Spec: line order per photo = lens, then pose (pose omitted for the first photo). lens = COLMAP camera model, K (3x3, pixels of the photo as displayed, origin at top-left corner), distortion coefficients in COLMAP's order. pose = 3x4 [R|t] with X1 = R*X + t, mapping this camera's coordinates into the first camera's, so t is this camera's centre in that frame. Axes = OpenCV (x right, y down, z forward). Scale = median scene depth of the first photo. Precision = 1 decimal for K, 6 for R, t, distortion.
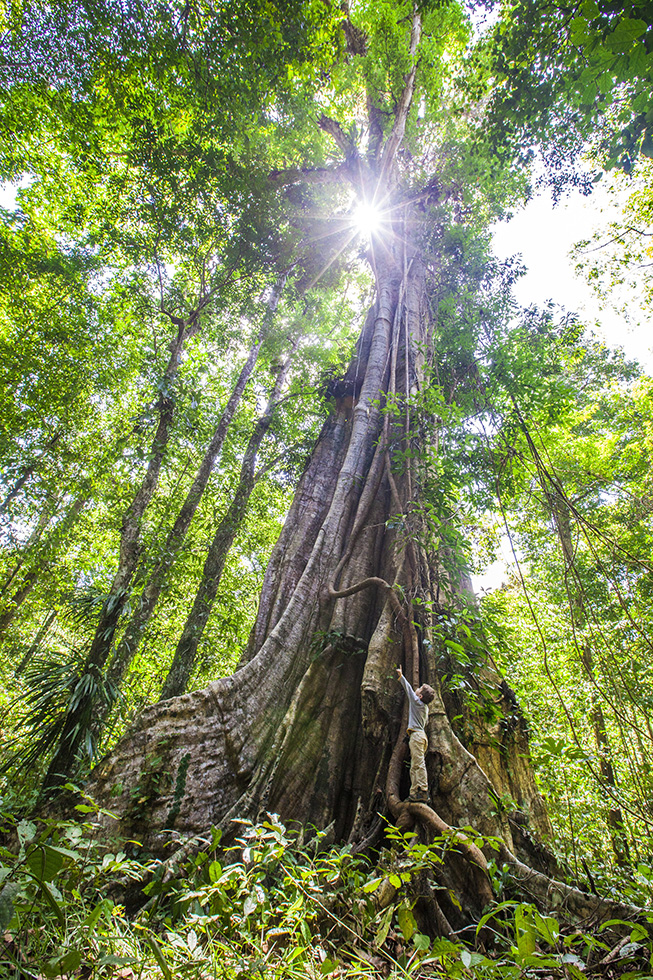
lens RADIAL K [[491.0, 0, 326.5], [0, 491.0, 490.0], [0, 0, 1]] dist [-0.002120, -0.000174]
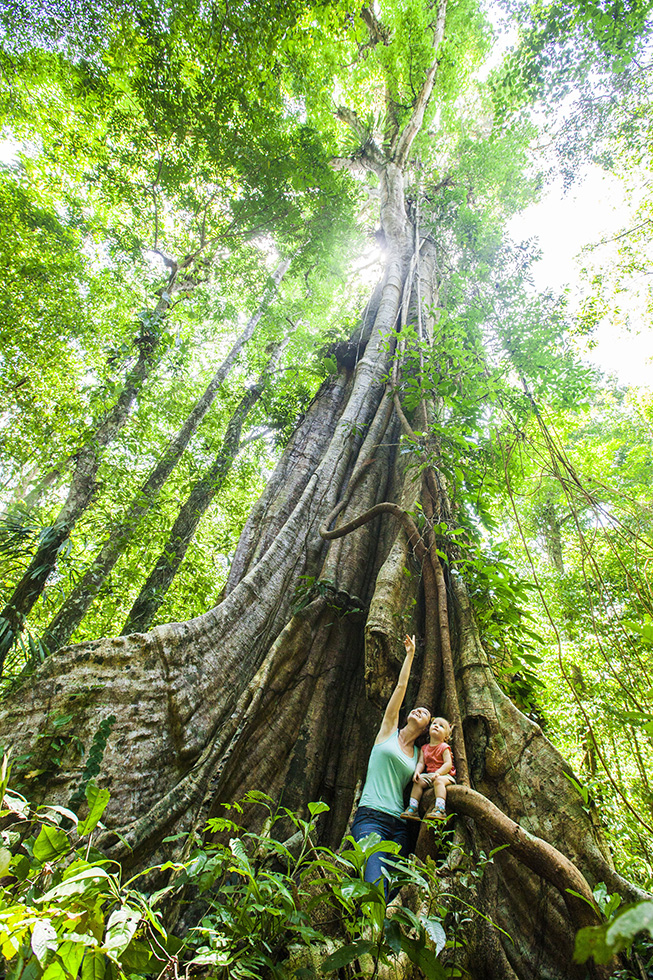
lens RADIAL K [[469.6, 0, 326.5], [0, 469.6, 490.0], [0, 0, 1]] dist [-0.009366, 0.000340]
pose [[0.996342, 0.078203, 0.034442, -0.019907], [-0.075673, 0.994710, -0.069472, 0.210263], [-0.039693, 0.066611, 0.996989, 0.259540]]
